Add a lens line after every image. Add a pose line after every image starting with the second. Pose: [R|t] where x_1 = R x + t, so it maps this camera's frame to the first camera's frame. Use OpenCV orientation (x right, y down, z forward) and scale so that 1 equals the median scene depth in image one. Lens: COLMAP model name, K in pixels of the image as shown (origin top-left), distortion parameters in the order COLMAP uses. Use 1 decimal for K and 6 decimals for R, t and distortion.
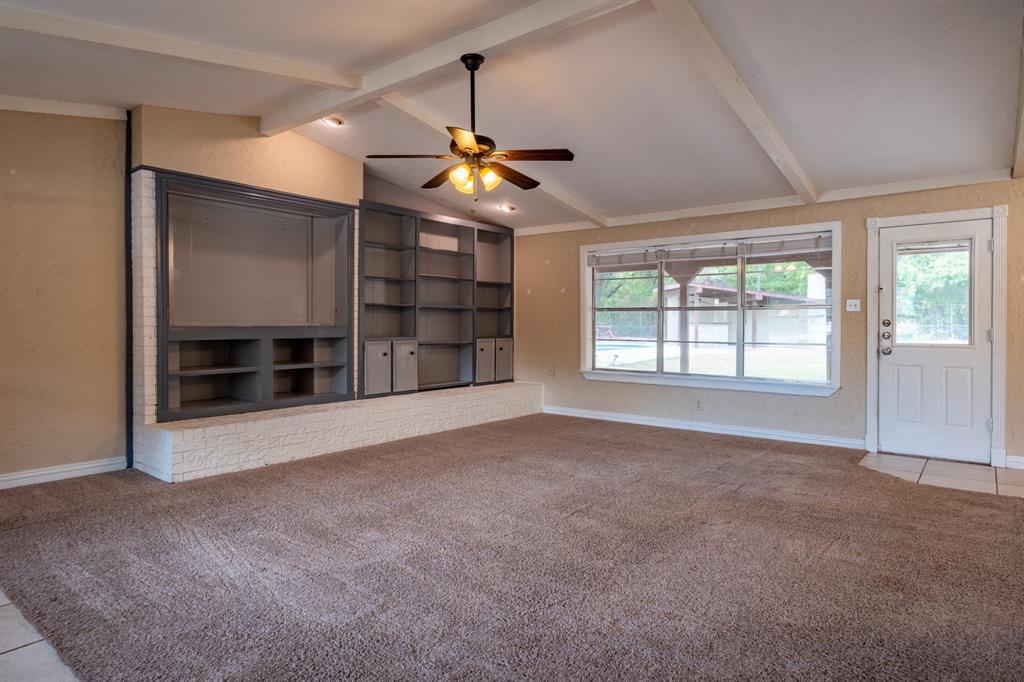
lens RADIAL K [[591.1, 0, 510.3], [0, 591.1, 334.7], [0, 0, 1]] dist [0.005153, -0.000850]
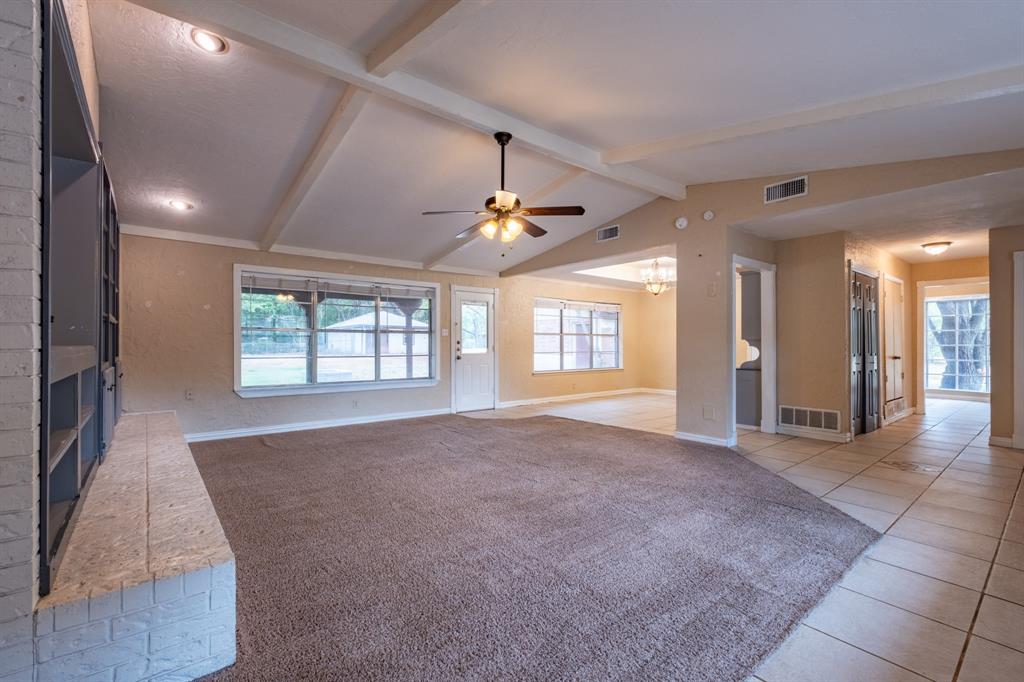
lens RADIAL K [[446.7, 0, 509.7], [0, 446.7, 338.6], [0, 0, 1]] dist [-0.020862, 0.000285]
pose [[0.214659, 0.009019, 0.976647, -0.648437], [0.017223, 0.999767, -0.013018, -0.009827], [-0.976537, 0.019615, 0.214454, 0.511879]]
